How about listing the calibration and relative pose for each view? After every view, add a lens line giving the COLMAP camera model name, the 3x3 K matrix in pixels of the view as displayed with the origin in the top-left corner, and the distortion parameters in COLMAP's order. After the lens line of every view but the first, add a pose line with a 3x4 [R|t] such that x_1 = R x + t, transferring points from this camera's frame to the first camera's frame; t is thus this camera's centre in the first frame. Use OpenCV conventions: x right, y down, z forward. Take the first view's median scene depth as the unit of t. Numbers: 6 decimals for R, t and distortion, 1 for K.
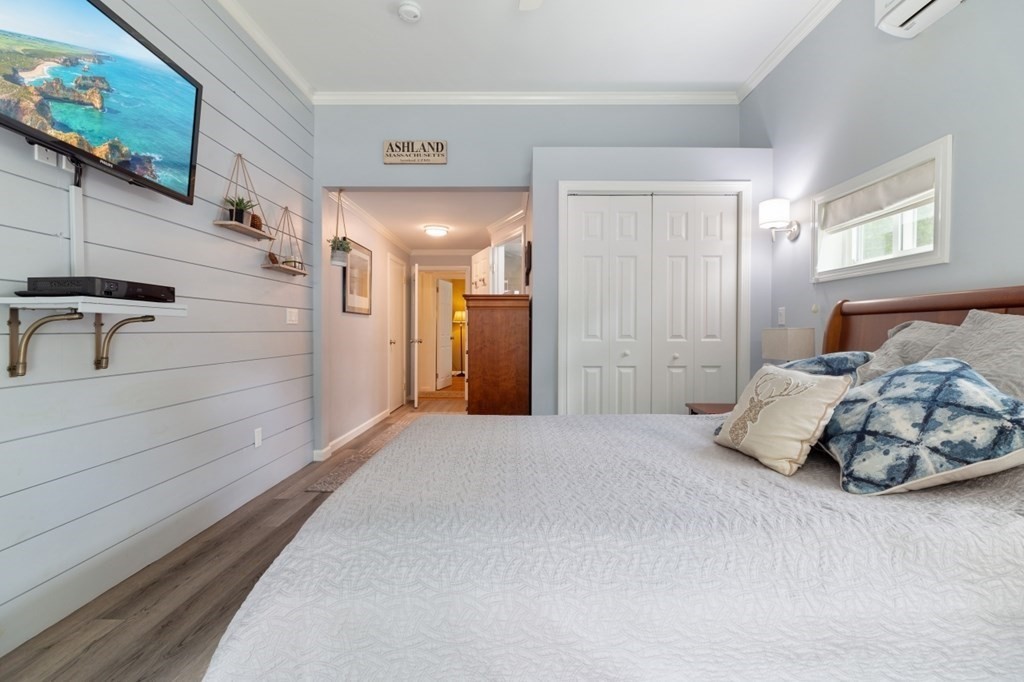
lens RADIAL K [[466.2, 0, 513.0], [0, 466.2, 337.7], [0, 0, 1]] dist [0.002790, 0.000436]
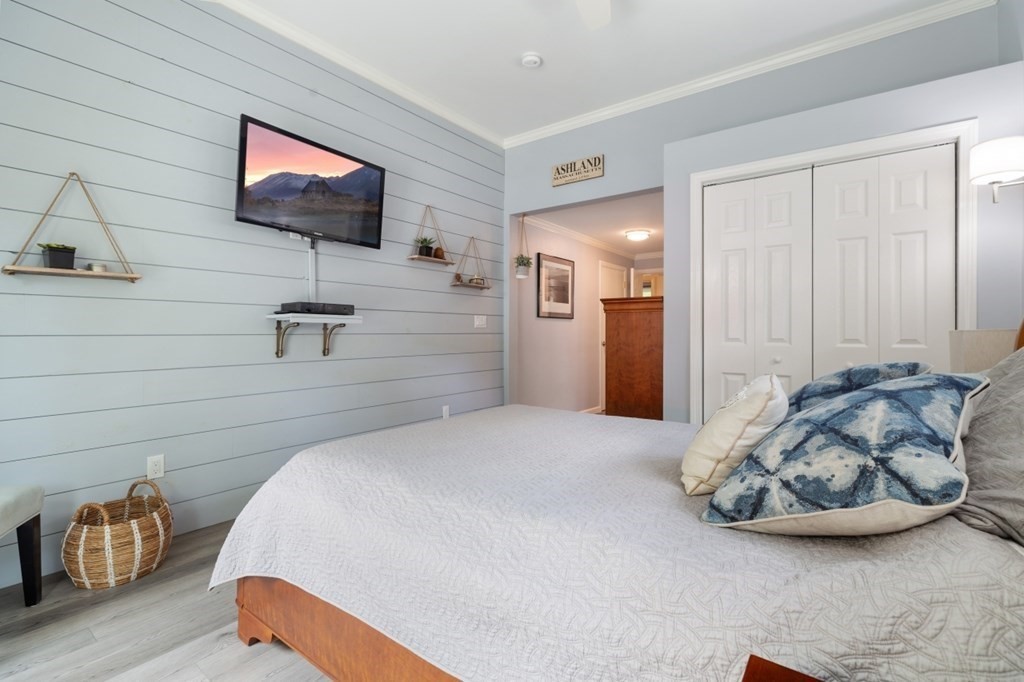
lens RADIAL K [[463.1, 0, 507.2], [0, 463.1, 334.9], [0, 0, 1]] dist [0.002803, -0.000080]
pose [[0.804541, 0.002973, -0.593890, 0.605217], [-0.010075, 0.999912, -0.008642, 0.000123], [0.593812, 0.012936, 0.804500, 0.055446]]
